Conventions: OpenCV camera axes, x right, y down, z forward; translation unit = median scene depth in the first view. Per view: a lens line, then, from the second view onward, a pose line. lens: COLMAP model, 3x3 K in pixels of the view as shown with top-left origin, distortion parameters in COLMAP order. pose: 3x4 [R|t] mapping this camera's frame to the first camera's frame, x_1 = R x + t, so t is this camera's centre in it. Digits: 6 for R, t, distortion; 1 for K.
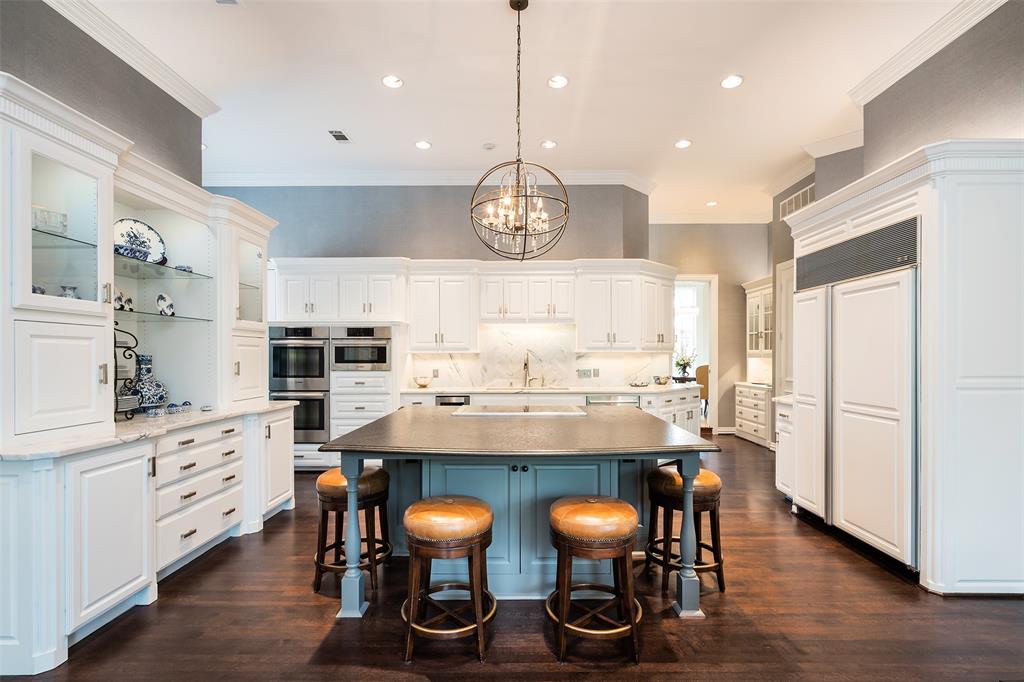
lens RADIAL K [[467.6, 0, 515.9], [0, 467.6, 356.2], [0, 0, 1]] dist [-0.000810, 0.000060]
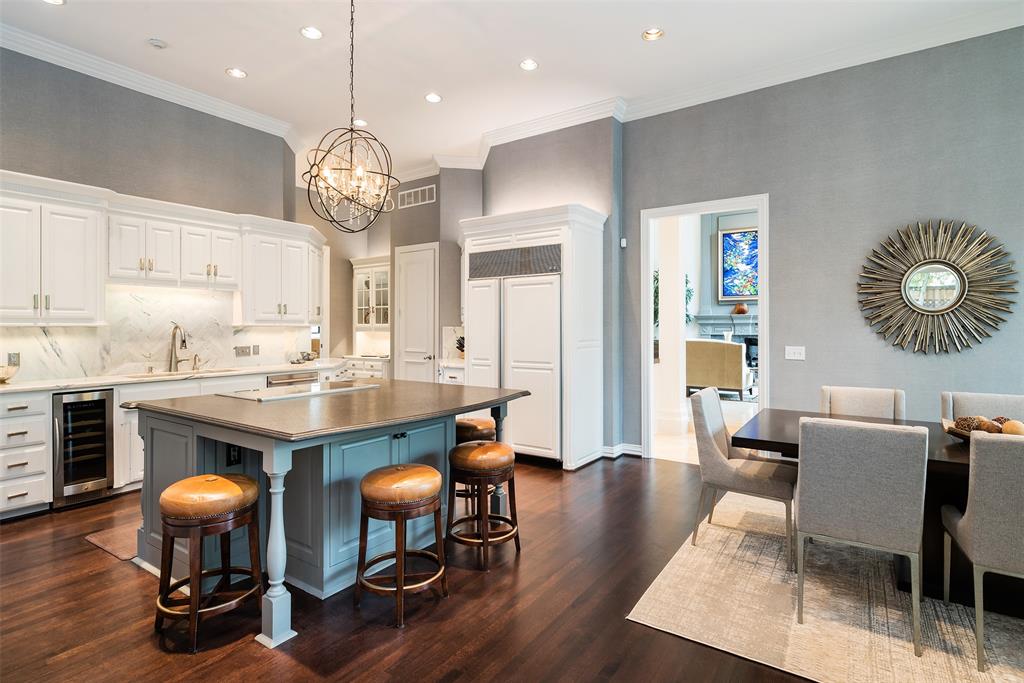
lens RADIAL K [[488.0, 0, 590.4], [0, 488.0, 326.4], [0, 0, 1]] dist [-0.000406, -0.000023]
pose [[0.501865, 0.002775, 0.864942, -0.327124], [0.003921, 0.999977, -0.005483, 0.000362], [-0.864937, 0.006144, 0.501842, 0.032802]]
